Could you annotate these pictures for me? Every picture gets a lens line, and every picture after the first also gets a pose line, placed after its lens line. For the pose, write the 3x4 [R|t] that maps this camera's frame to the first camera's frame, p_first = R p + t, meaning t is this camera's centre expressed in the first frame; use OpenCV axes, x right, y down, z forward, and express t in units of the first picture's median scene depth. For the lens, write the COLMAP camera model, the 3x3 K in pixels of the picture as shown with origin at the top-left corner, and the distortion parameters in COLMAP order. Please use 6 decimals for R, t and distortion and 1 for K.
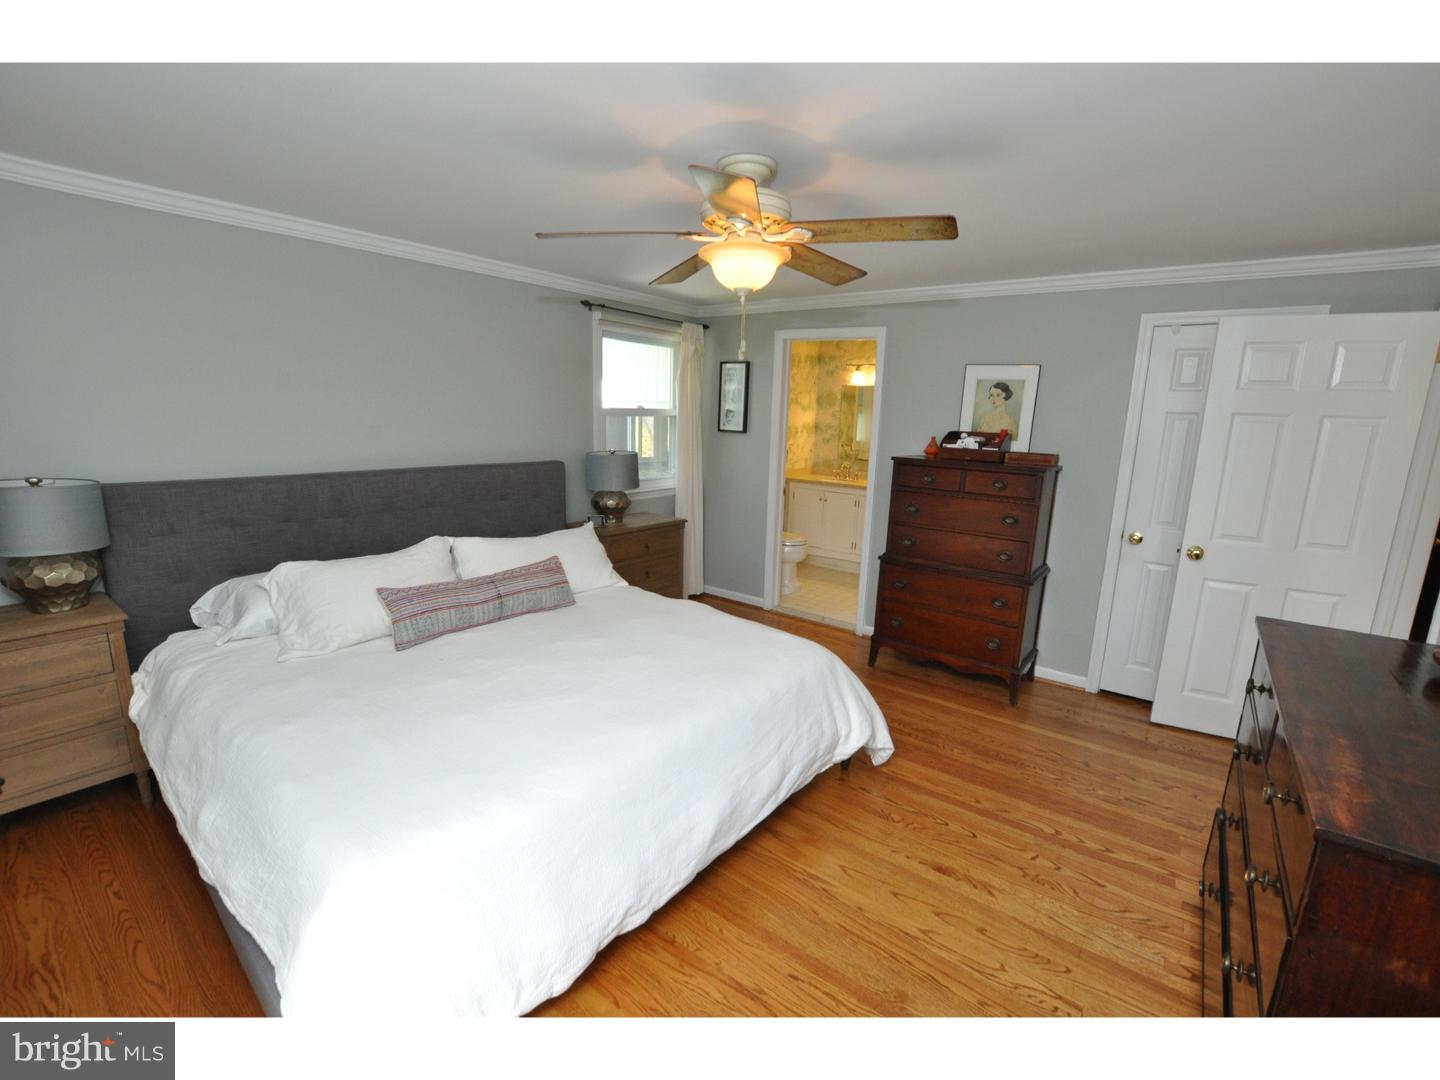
lens RADIAL K [[647.8, 0, 720.0], [0, 647.8, 540.0], [0, 0, 1]] dist [-0.017655, 0.001027]
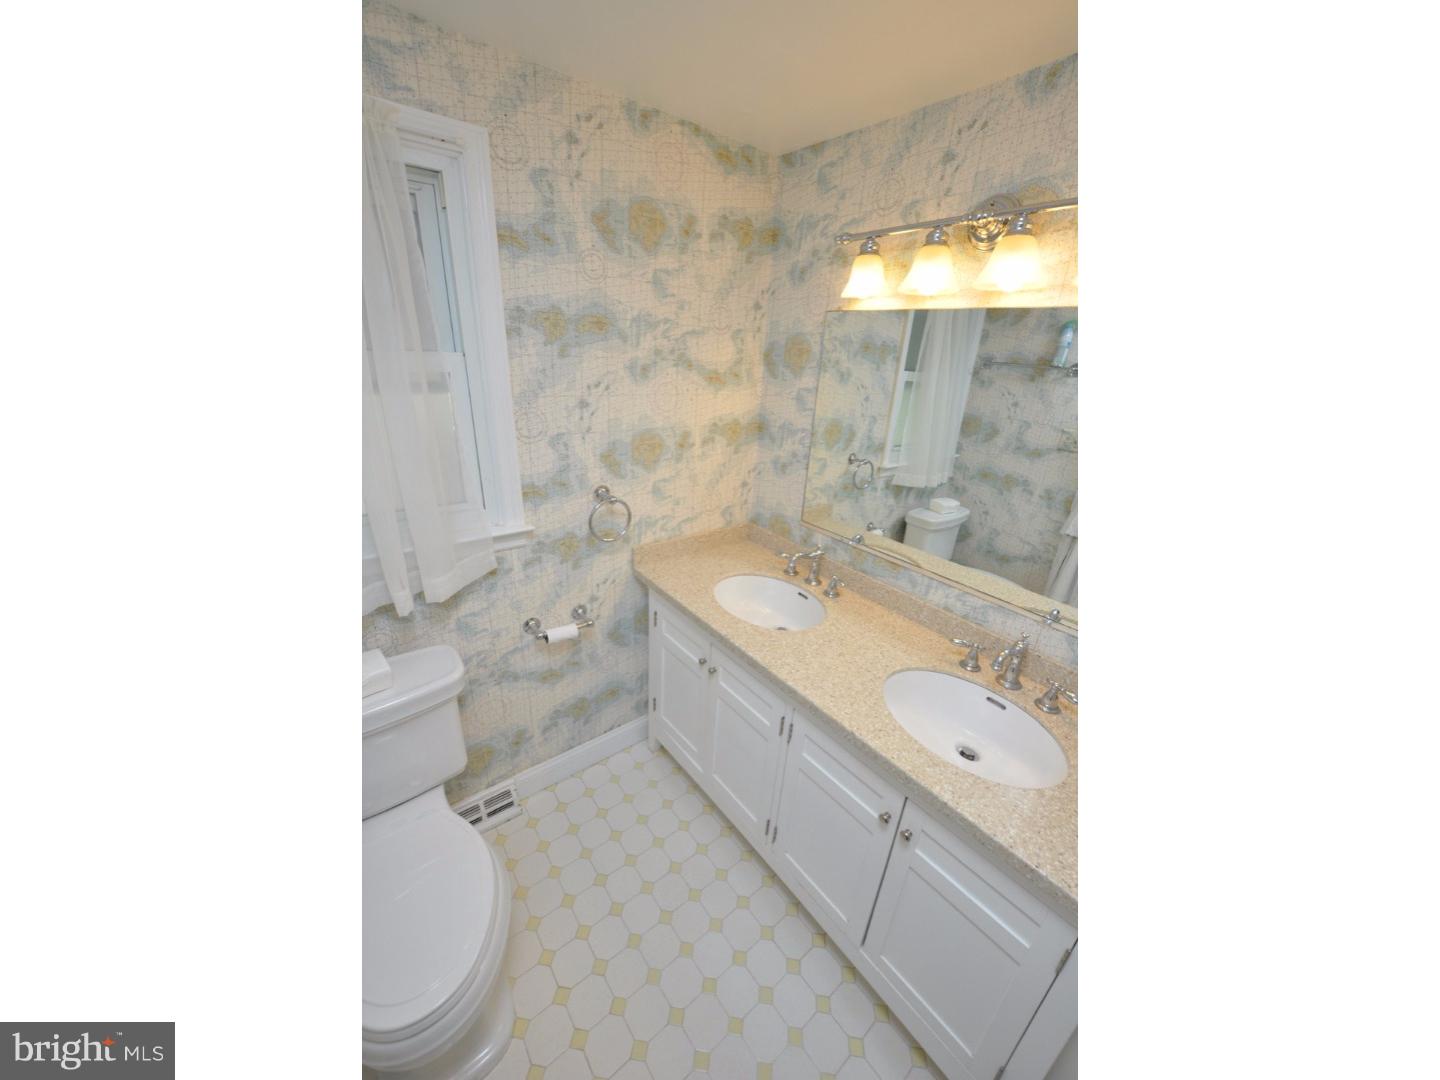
lens RADIAL K [[471.6, 0, 723.8], [0, 471.6, 529.9], [0, 0, 1]] dist [0.000268, 0.000002]
pose [[0.968439, 0.106433, -0.225384, 0.201832], [-0.072844, 0.985624, 0.152442, -0.158393], [0.238369, -0.131213, 0.962270, 0.724840]]
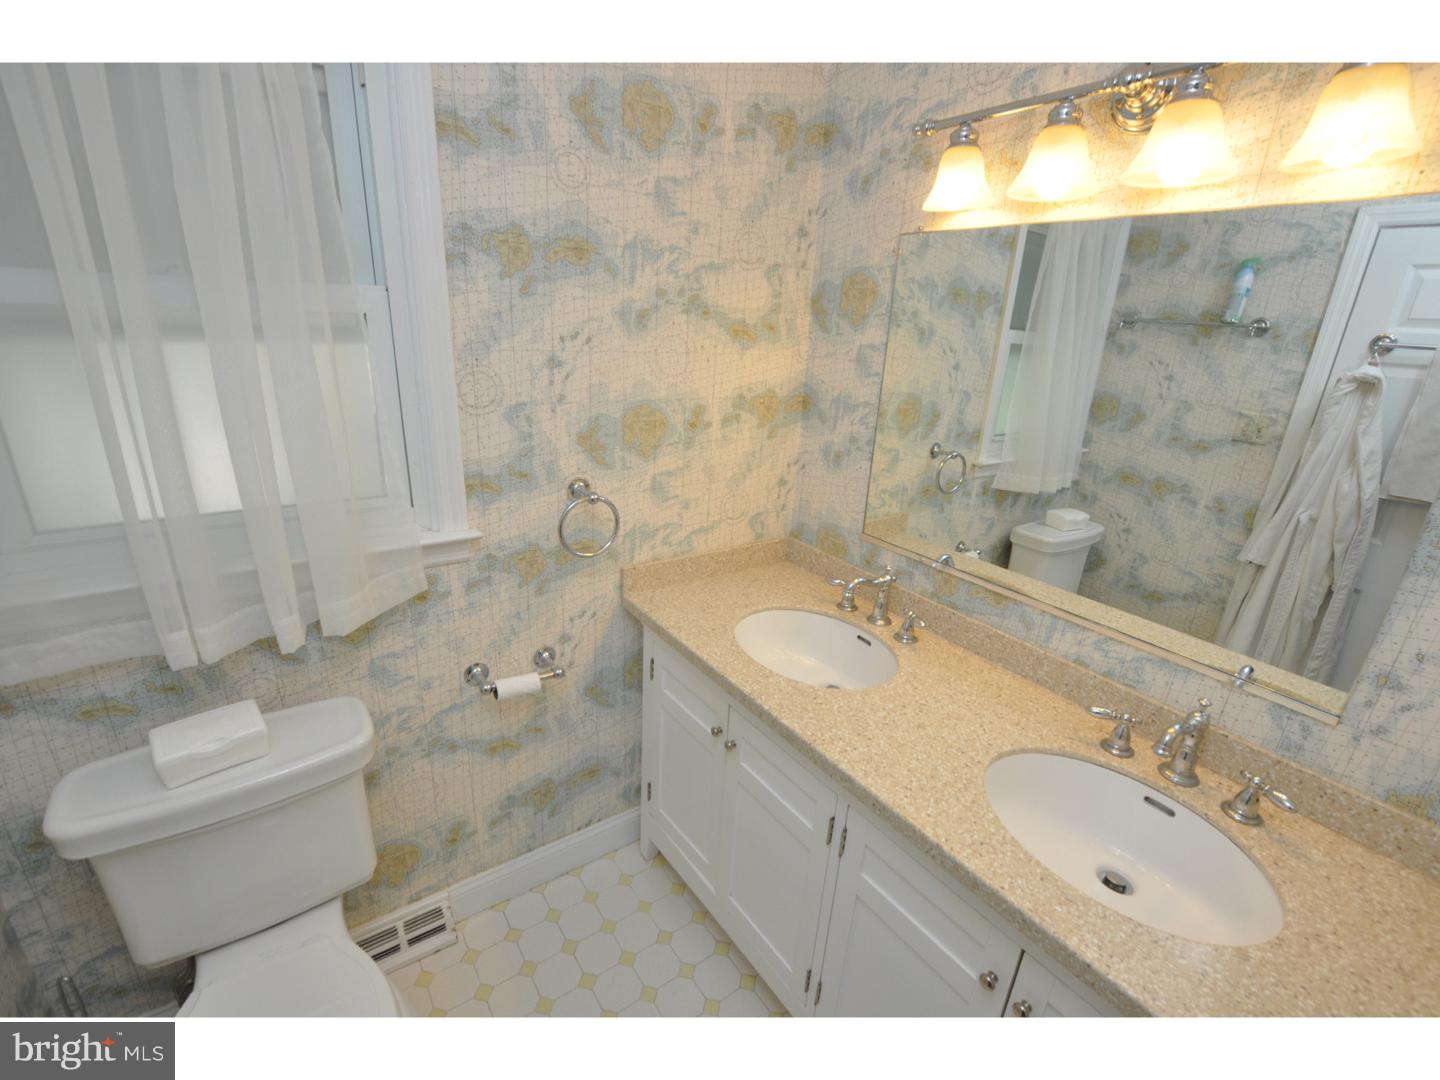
lens RADIAL K [[631.2, 0, 725.9], [0, 631.2, 540.0], [0, 0, 1]] dist [-0.004738, 0.000002]
pose [[0.954363, 0.111246, -0.277157, 0.201566], [-0.077391, 0.988455, 0.130259, -0.151646], [0.288448, -0.102865, 0.951954, 0.739052]]
